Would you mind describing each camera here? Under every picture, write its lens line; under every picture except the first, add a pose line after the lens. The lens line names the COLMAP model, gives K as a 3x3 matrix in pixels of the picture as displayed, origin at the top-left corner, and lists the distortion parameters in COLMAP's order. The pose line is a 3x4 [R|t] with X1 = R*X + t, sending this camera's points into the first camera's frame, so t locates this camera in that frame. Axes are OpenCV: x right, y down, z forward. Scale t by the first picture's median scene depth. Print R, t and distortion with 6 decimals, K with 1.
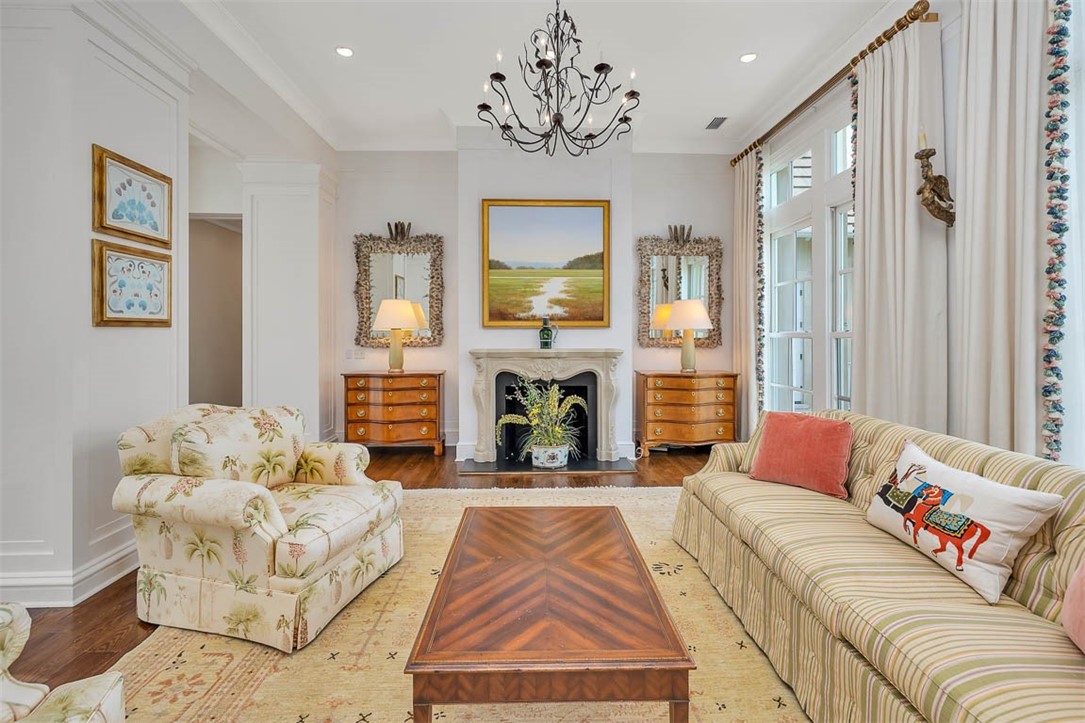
lens RADIAL K [[461.7, 0, 560.8], [0, 461.7, 335.2], [0, 0, 1]] dist [-0.001584, -0.000310]
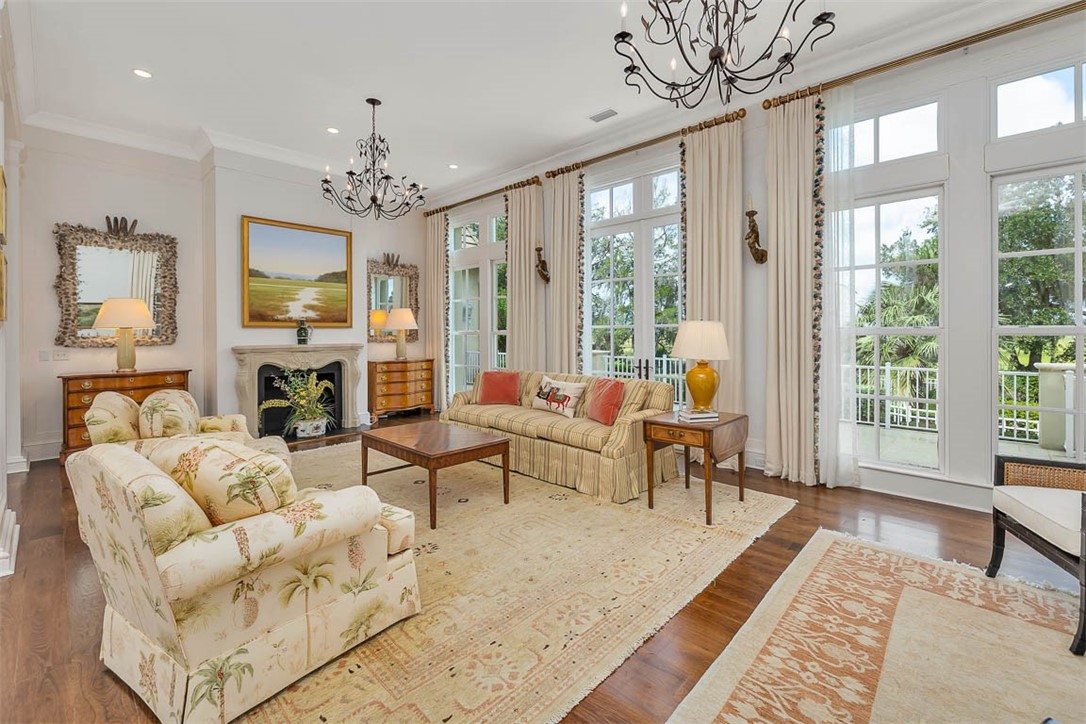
lens RADIAL K [[462.1, 0, 559.5], [0, 462.1, 334.3], [0, 0, 1]] dist [-0.001584, -0.000310]
pose [[0.691026, -0.004174, 0.722818, -0.451632], [0.003306, 0.999991, 0.002615, 0.000569], [-0.722823, 0.000583, 0.691033, -0.360875]]
